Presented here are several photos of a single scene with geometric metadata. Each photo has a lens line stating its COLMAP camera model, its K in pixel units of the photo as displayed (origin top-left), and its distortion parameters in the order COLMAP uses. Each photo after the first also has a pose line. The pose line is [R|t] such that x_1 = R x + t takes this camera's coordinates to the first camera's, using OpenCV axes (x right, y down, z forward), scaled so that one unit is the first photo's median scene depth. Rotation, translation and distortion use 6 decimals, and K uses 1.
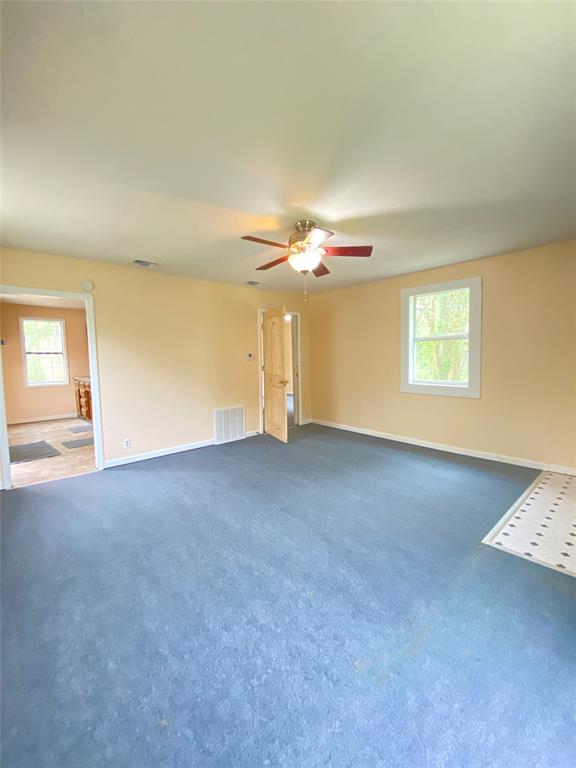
lens RADIAL K [[309.9, 0, 292.5], [0, 309.9, 382.4], [0, 0, 1]] dist [-0.001763, -0.000640]
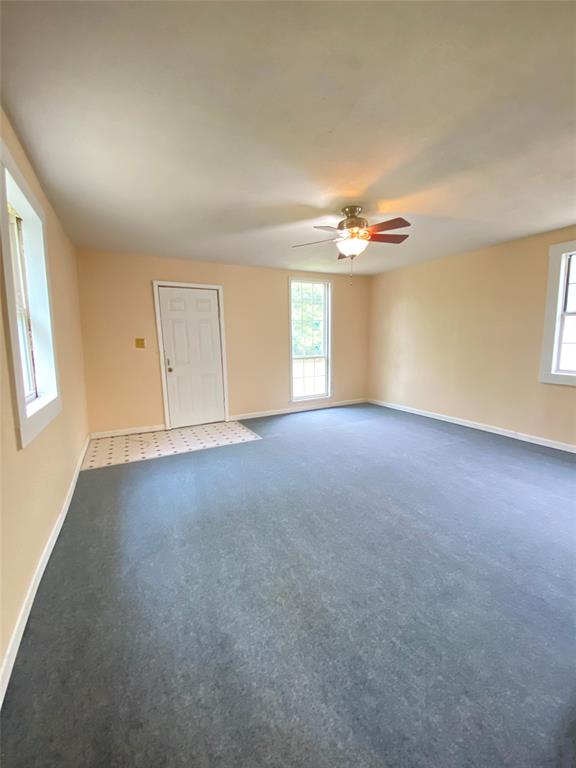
lens RADIAL K [[311.9, 0, 290.0], [0, 311.9, 381.0], [0, 0, 1]] dist [0.023255, -0.020123]
pose [[-0.968939, -0.001736, 0.247293, -0.018394], [0.050038, 0.977915, 0.202924, -0.154167], [-0.242184, 0.208995, -0.947453, 2.007436]]
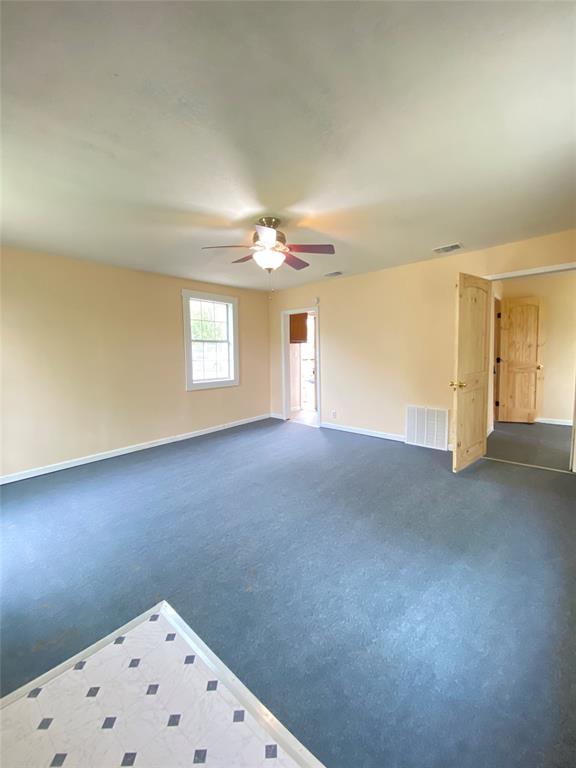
lens RADIAL K [[311.9, 0, 290.0], [0, 311.9, 381.0], [0, 0, 1]] dist [0.023255, -0.020123]
pose [[0.117525, 0.108683, -0.987105, 1.017835], [-0.060537, 0.992929, 0.102116, -0.095814], [0.991223, 0.047755, 0.123274, 0.888499]]
